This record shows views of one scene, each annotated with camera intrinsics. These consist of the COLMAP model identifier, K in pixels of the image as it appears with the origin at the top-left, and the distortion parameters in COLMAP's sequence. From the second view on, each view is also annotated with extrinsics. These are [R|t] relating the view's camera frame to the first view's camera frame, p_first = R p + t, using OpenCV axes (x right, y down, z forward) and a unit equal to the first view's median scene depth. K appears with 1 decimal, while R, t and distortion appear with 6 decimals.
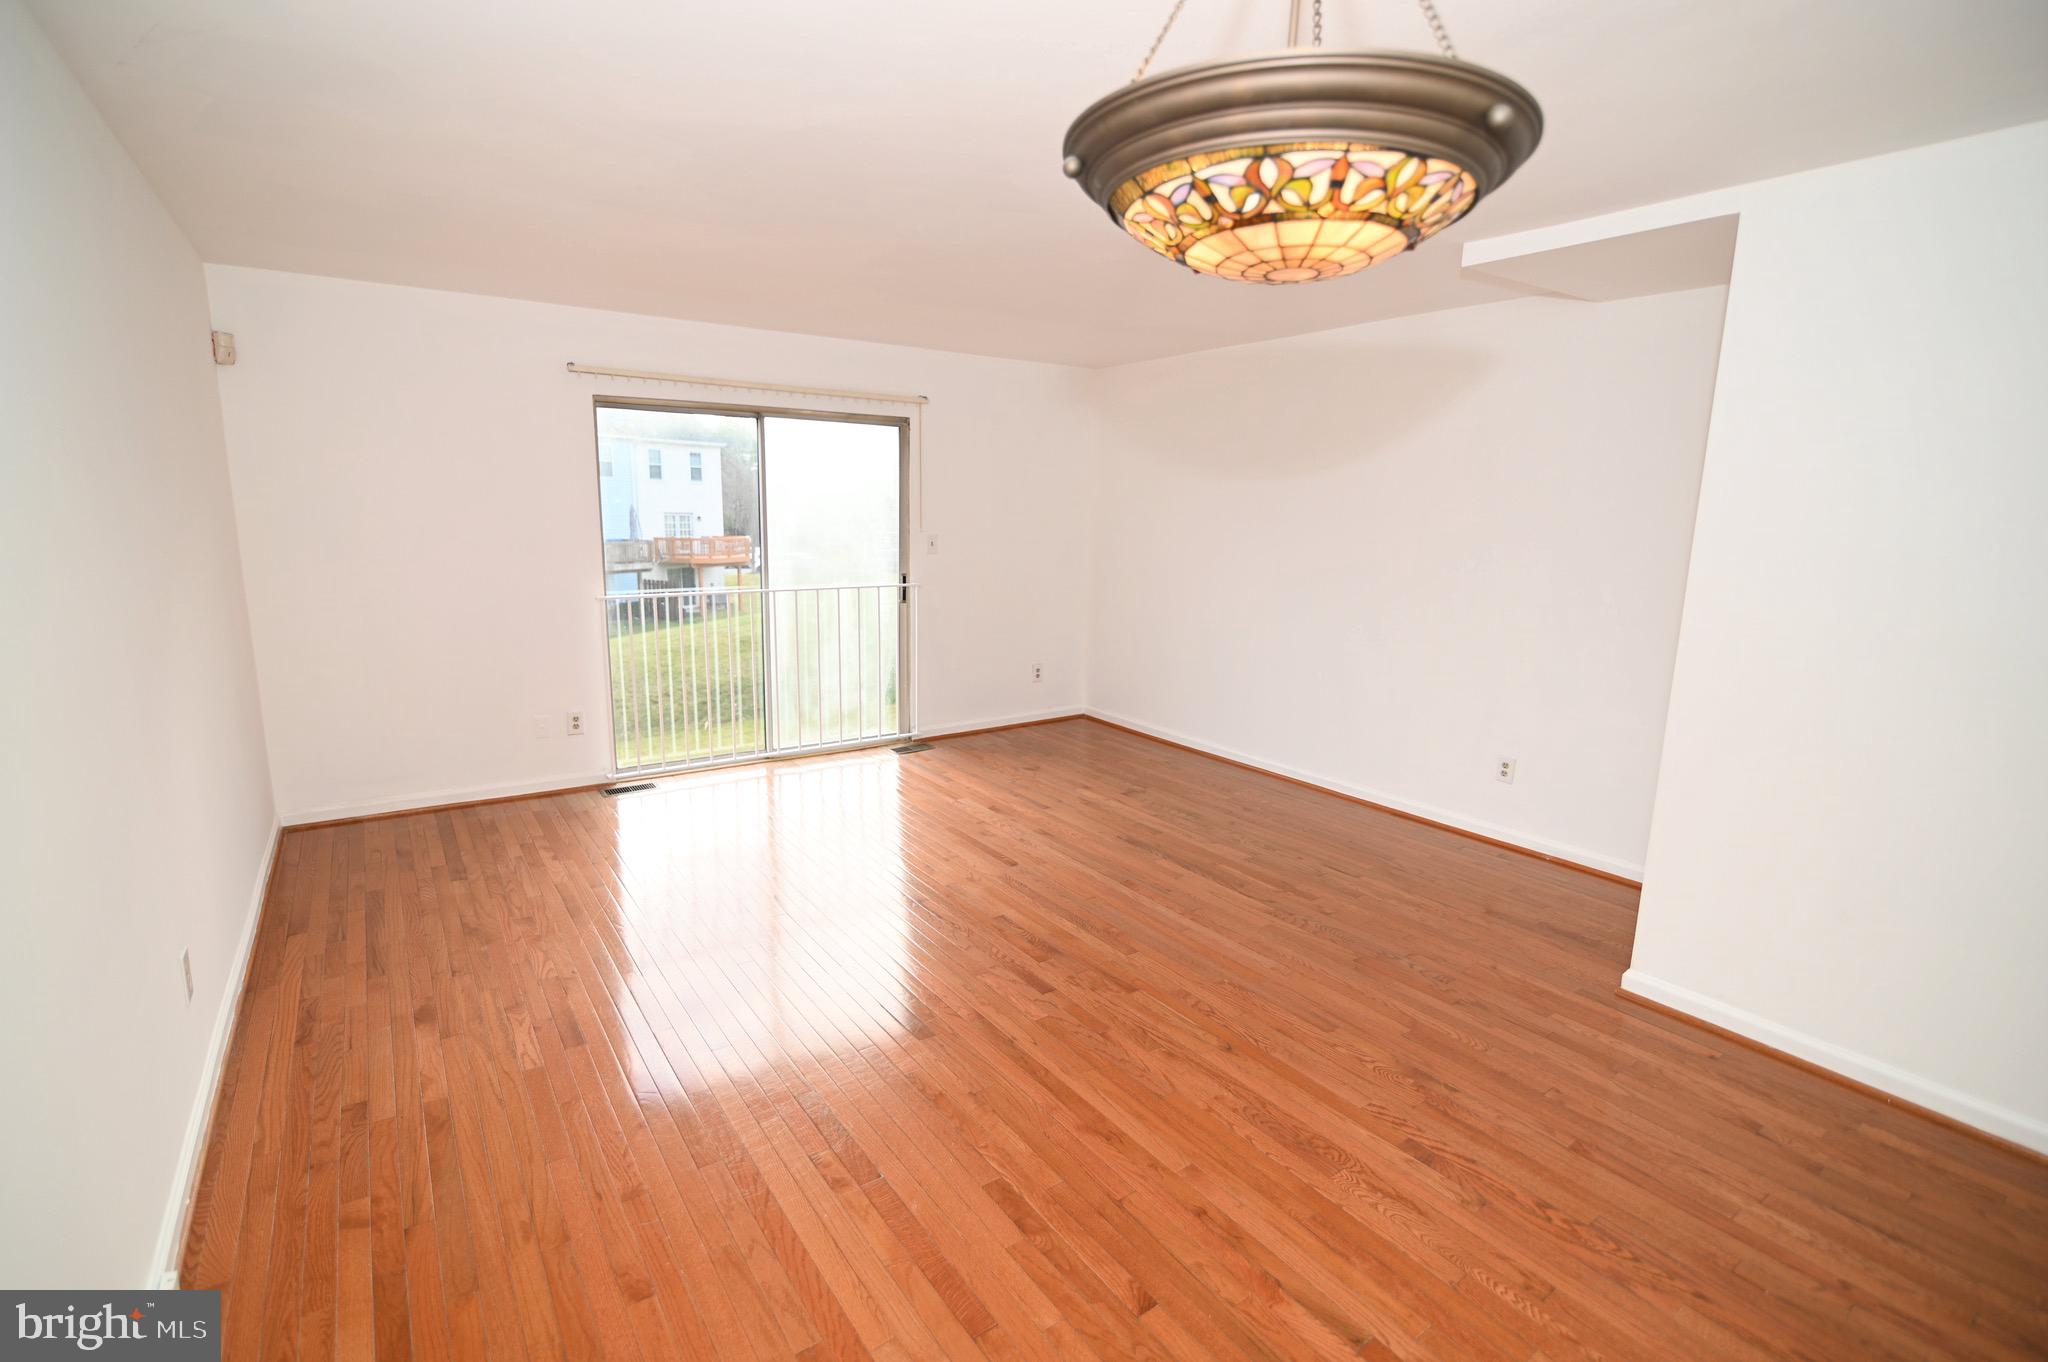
lens RADIAL K [[935.6, 0, 1023.7], [0, 935.6, 688.3], [0, 0, 1]] dist [-0.022468, 0.001497]
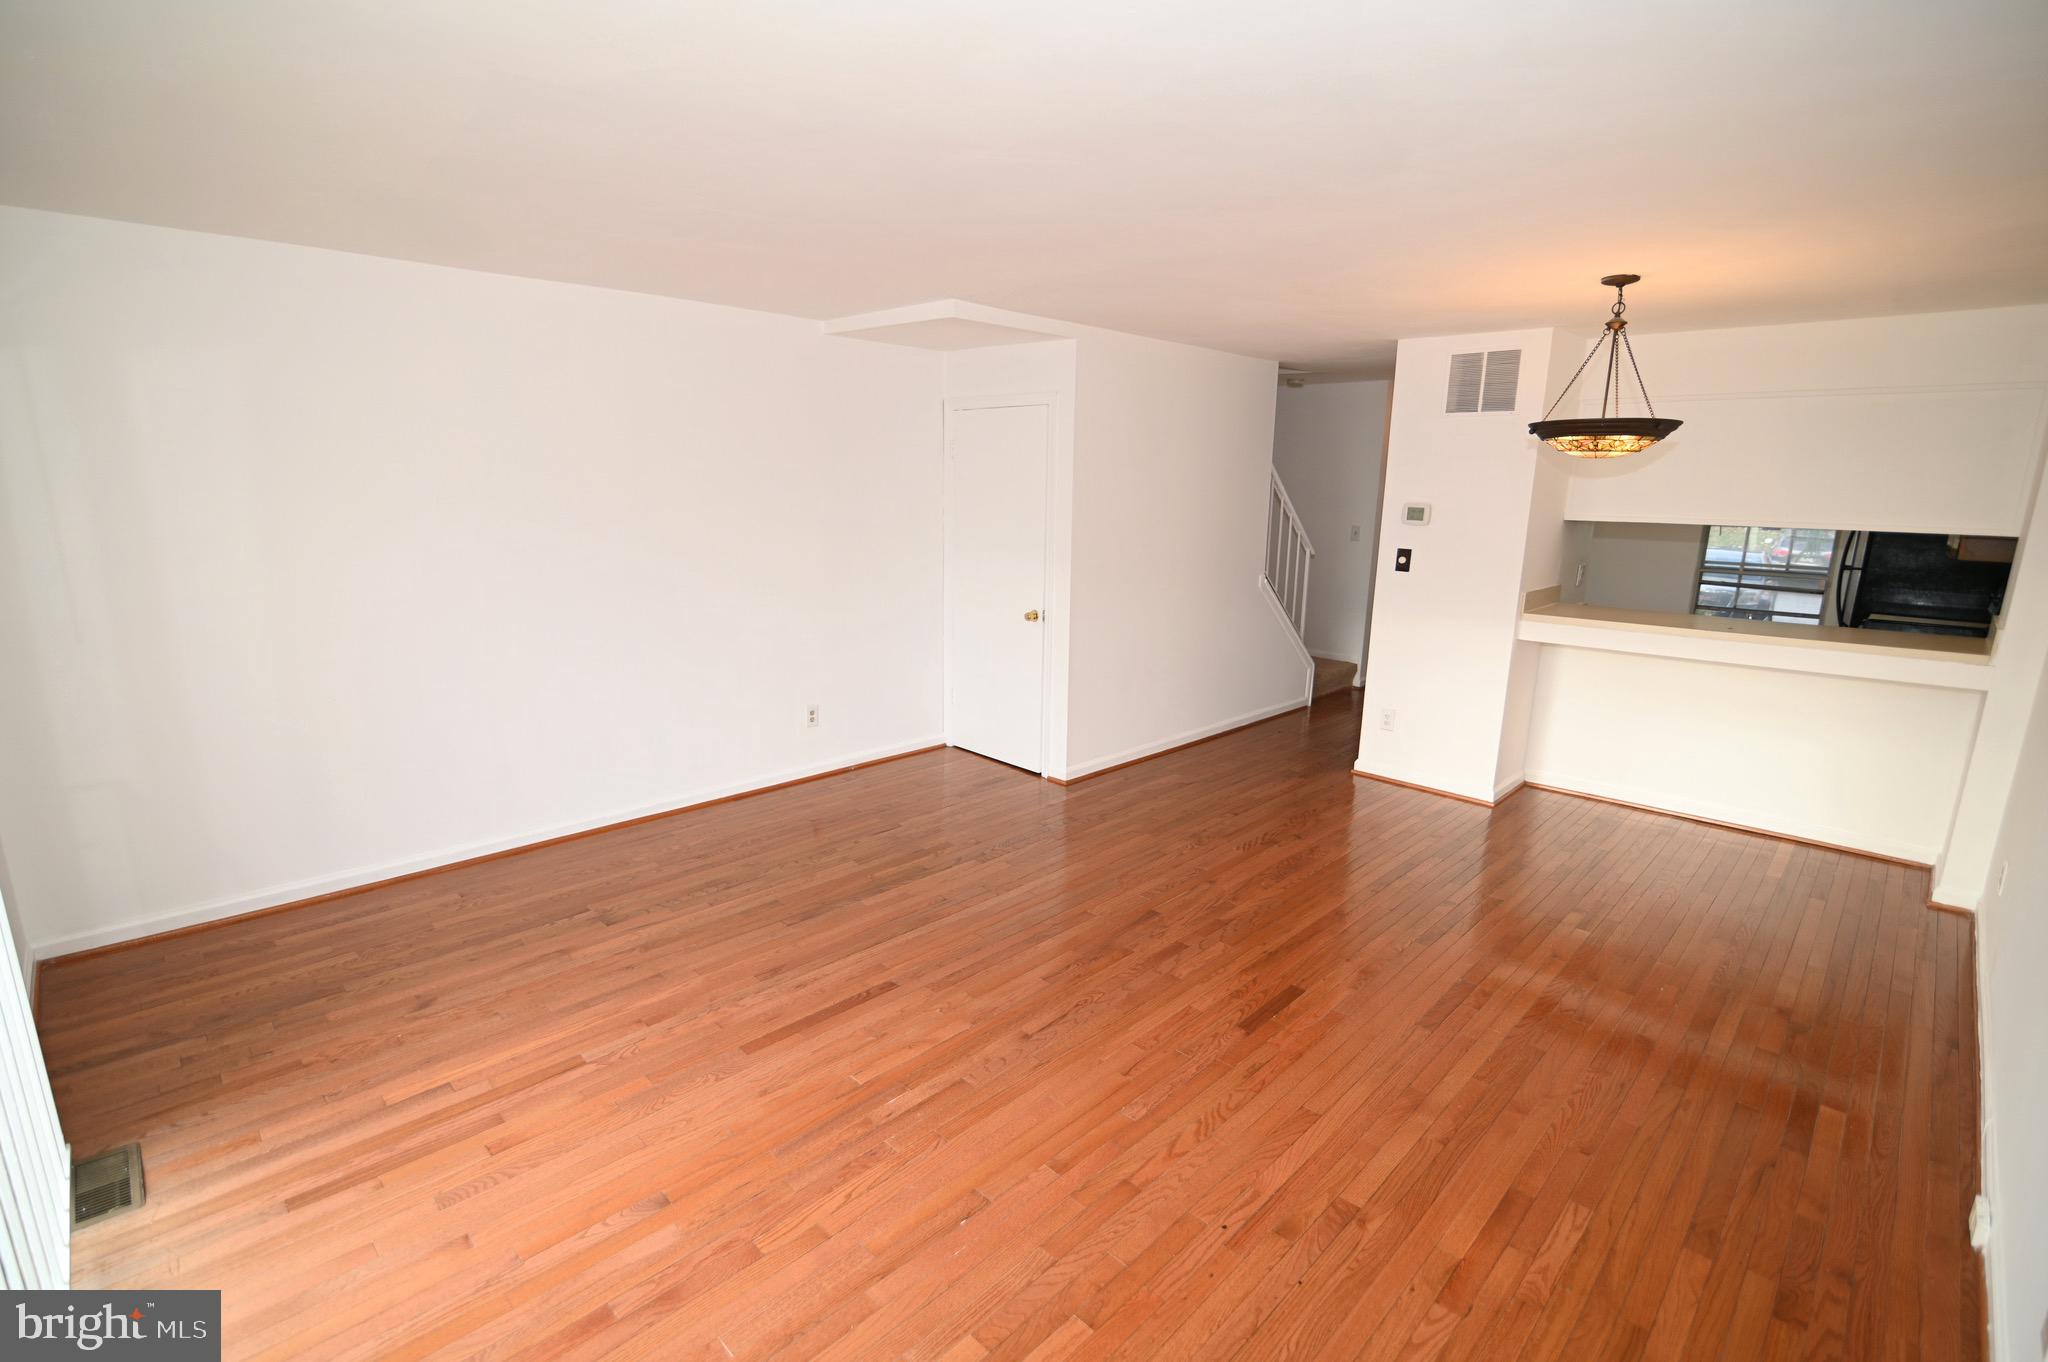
lens RADIAL K [[935.6, 0, 1018.1], [0, 935.6, 690.6], [0, 0, 1]] dist [-0.022468, 0.001497]
pose [[-0.174414, -0.236705, 0.955798, -0.689459], [0.171333, 0.948574, 0.266180, -0.224534], [-0.969652, 0.210186, -0.124889, 0.909698]]
